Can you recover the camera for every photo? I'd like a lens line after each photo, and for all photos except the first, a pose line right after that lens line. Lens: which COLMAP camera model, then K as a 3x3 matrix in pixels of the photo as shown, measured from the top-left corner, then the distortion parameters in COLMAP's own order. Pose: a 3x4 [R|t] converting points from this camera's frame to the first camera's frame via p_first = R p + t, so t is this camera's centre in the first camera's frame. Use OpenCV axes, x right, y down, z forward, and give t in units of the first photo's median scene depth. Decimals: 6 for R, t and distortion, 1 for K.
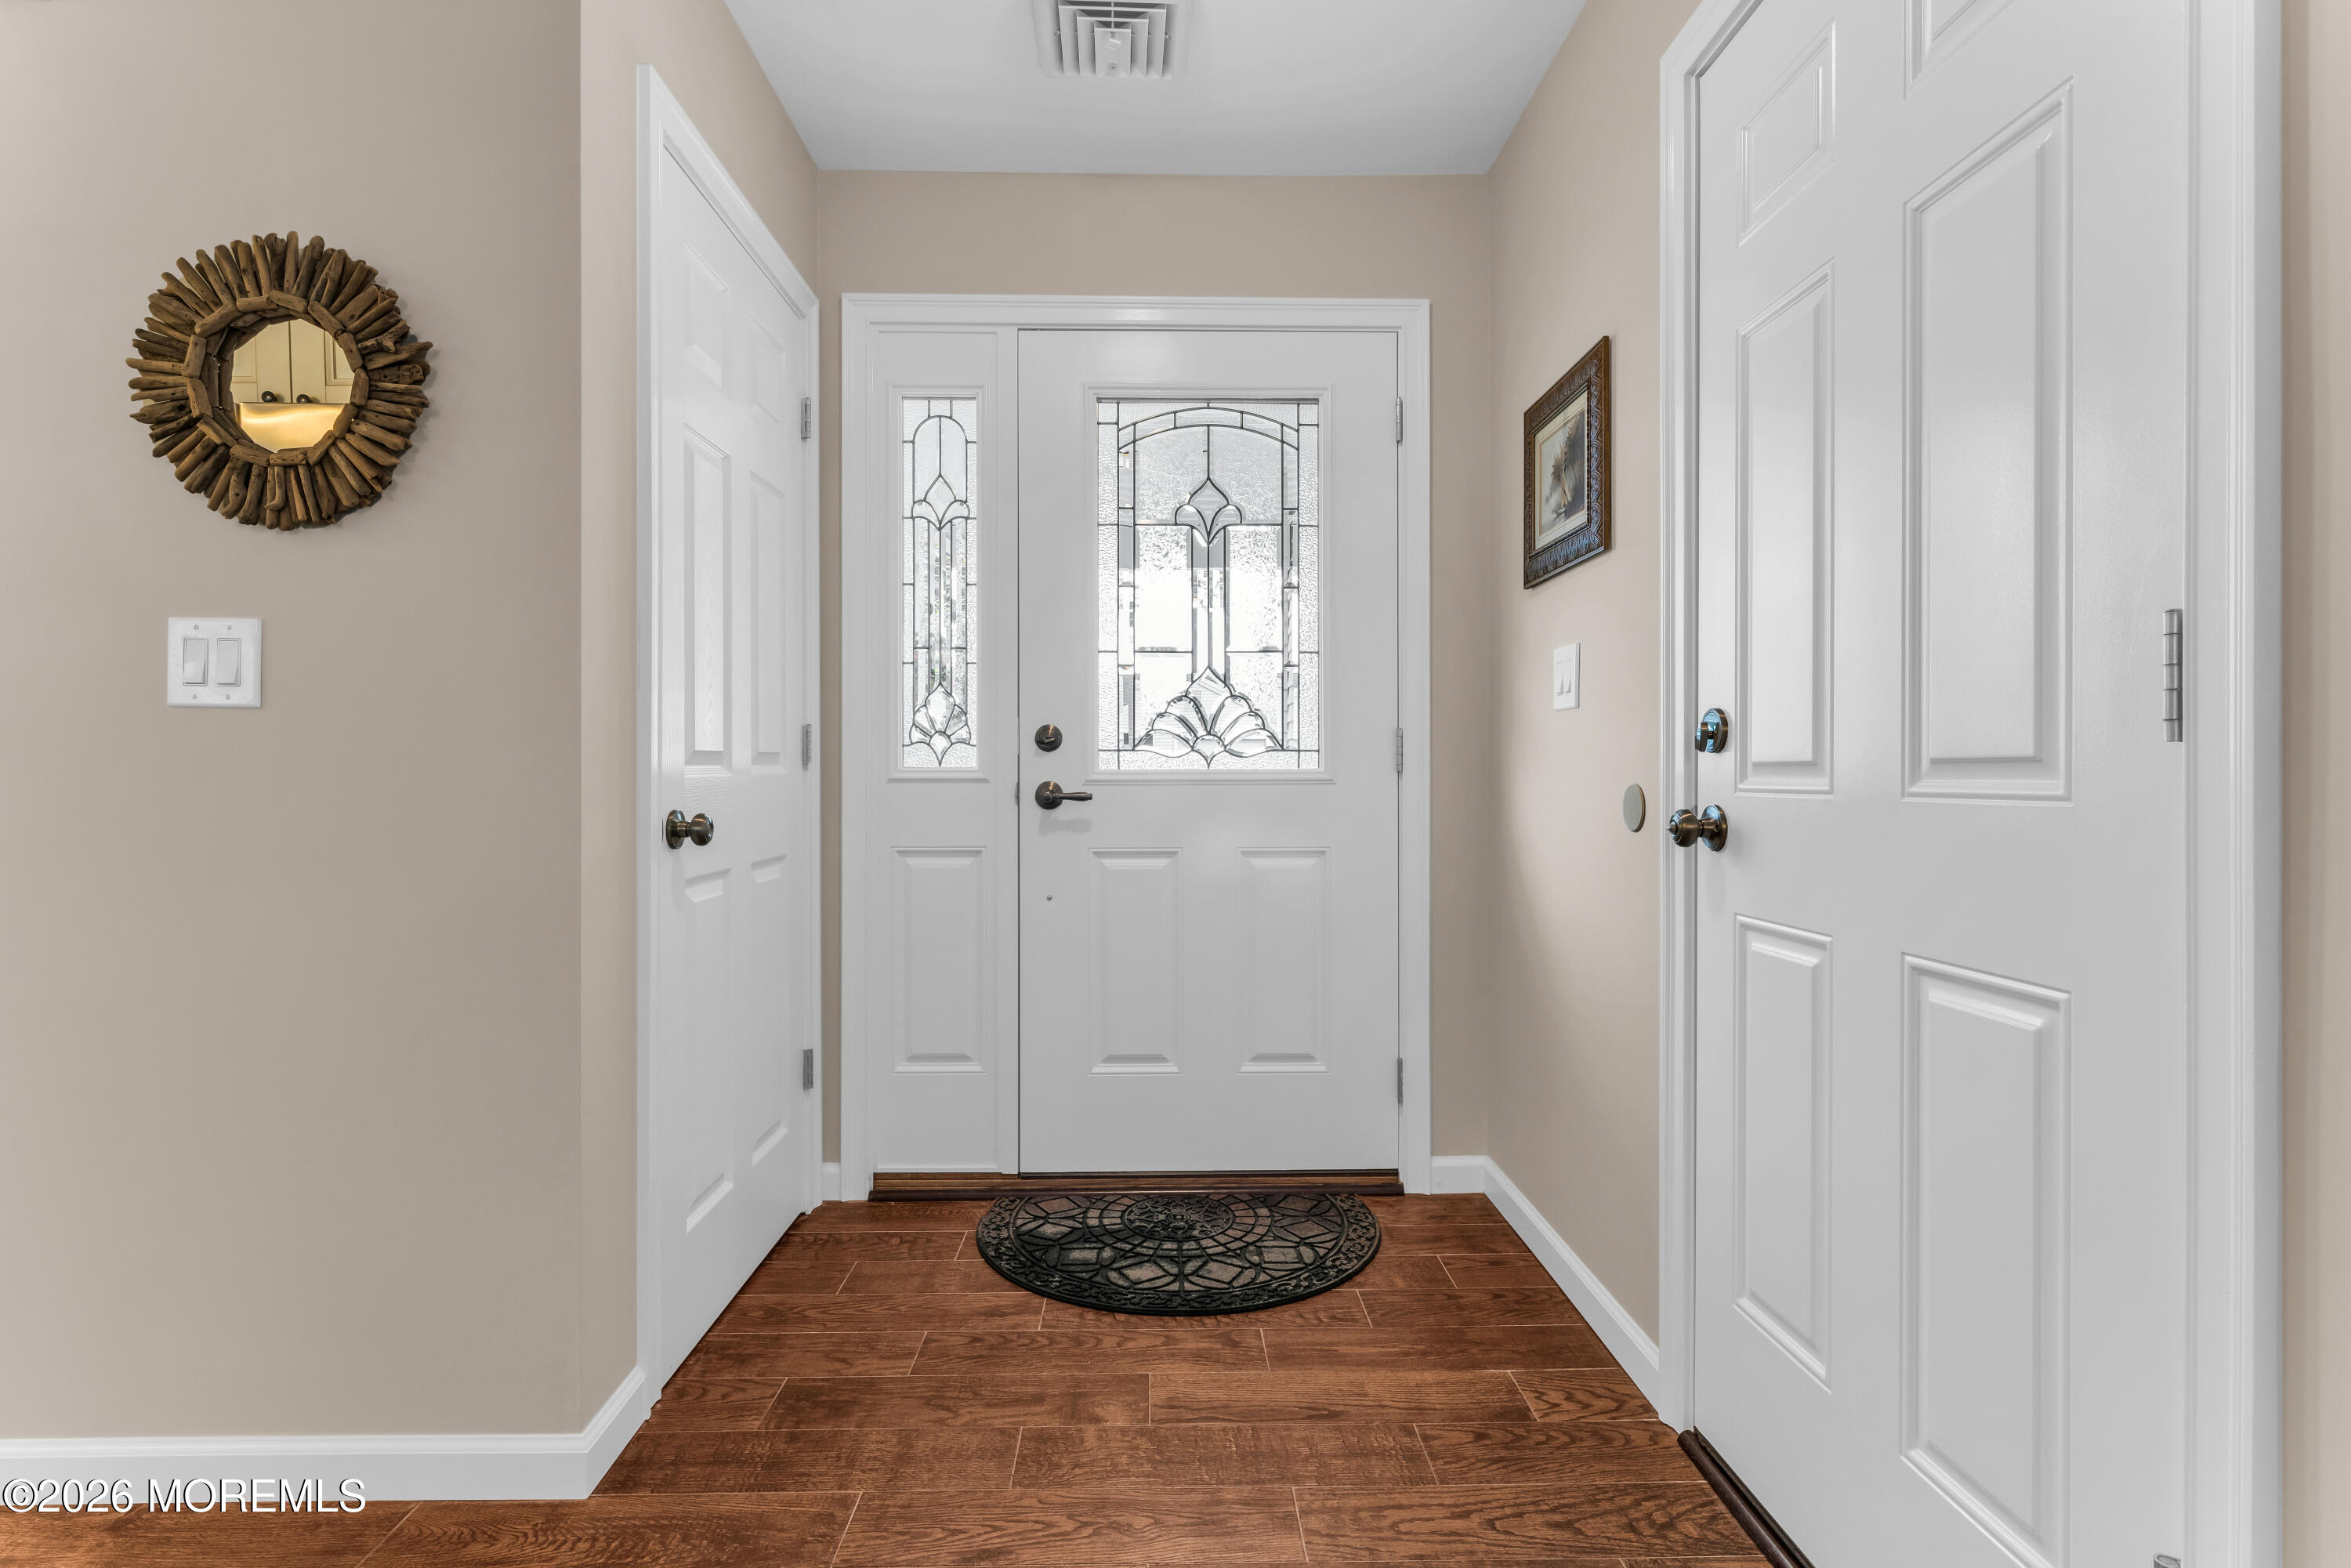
lens RADIAL K [[1099.6, 0, 1169.7], [0, 1099.6, 770.9], [0, 0, 1]] dist [-0.004489, 0.001130]
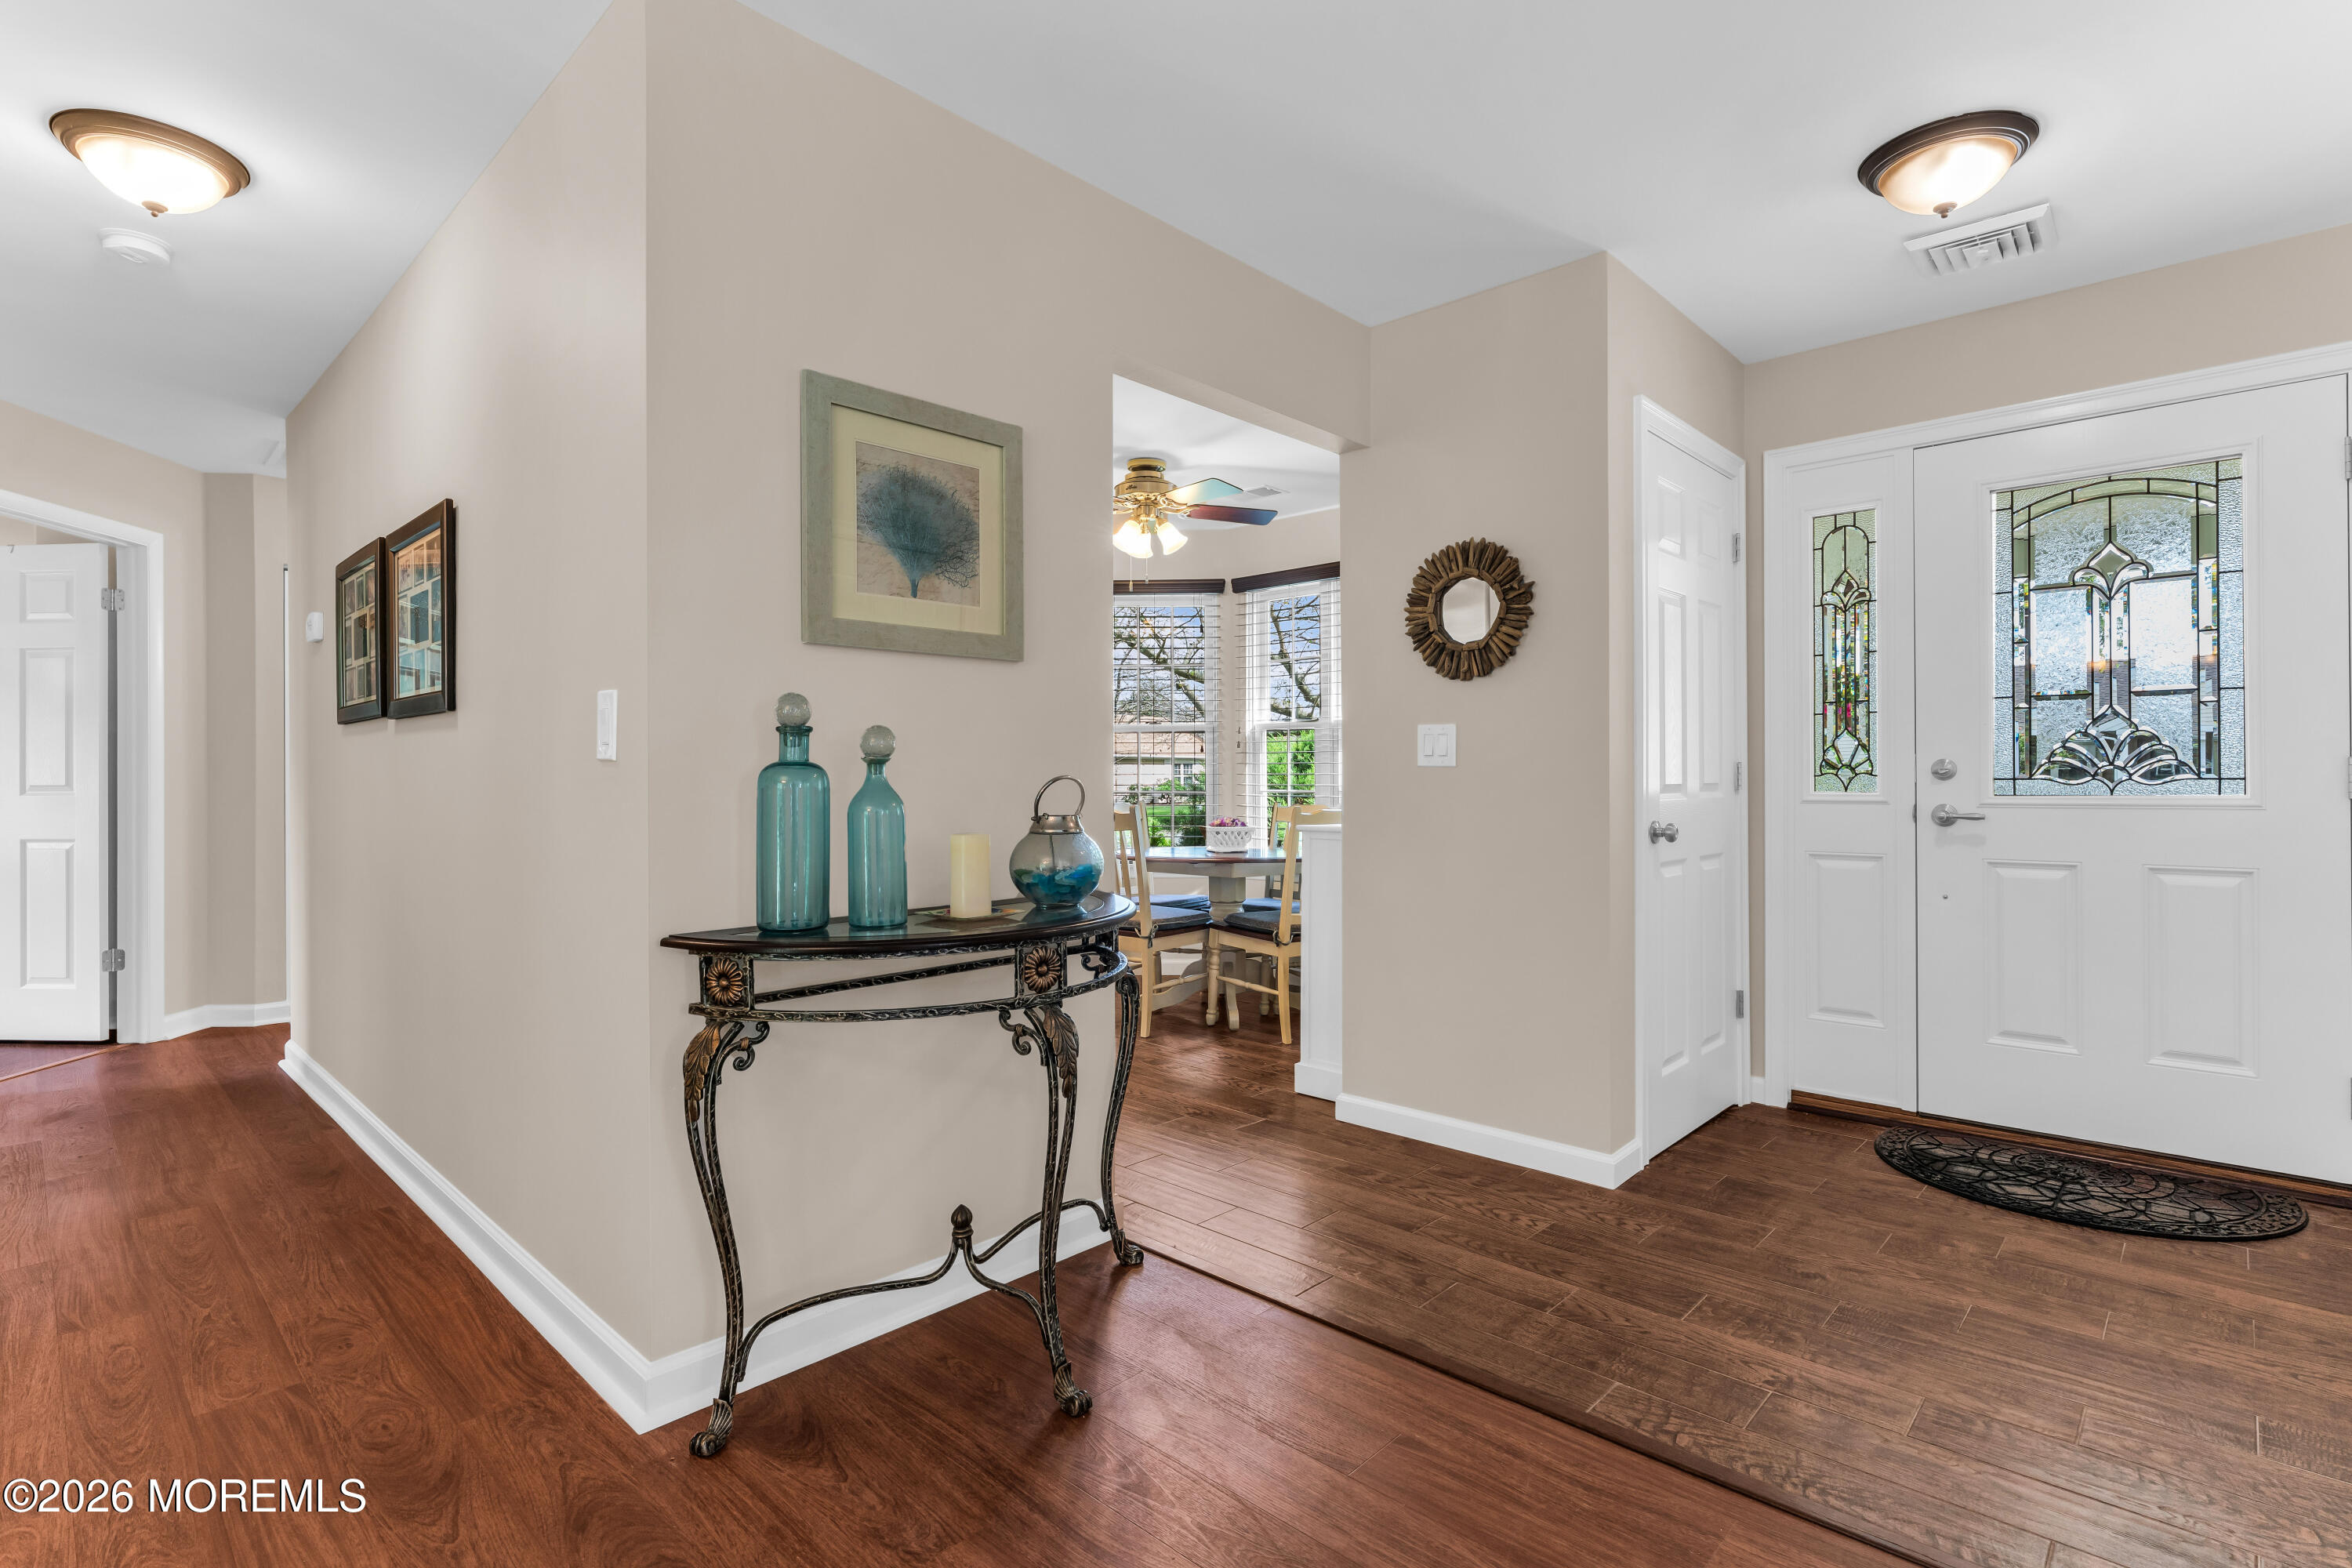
lens RADIAL K [[1100.2, 0, 1166.7], [0, 1100.2, 777.0], [0, 0, 1]] dist [-0.004489, 0.001130]
pose [[0.699673, -0.004544, -0.714449, 0.201154], [0.002370, 0.999989, -0.004039, -0.022921], [0.714459, 0.001133, 0.699676, -0.624020]]
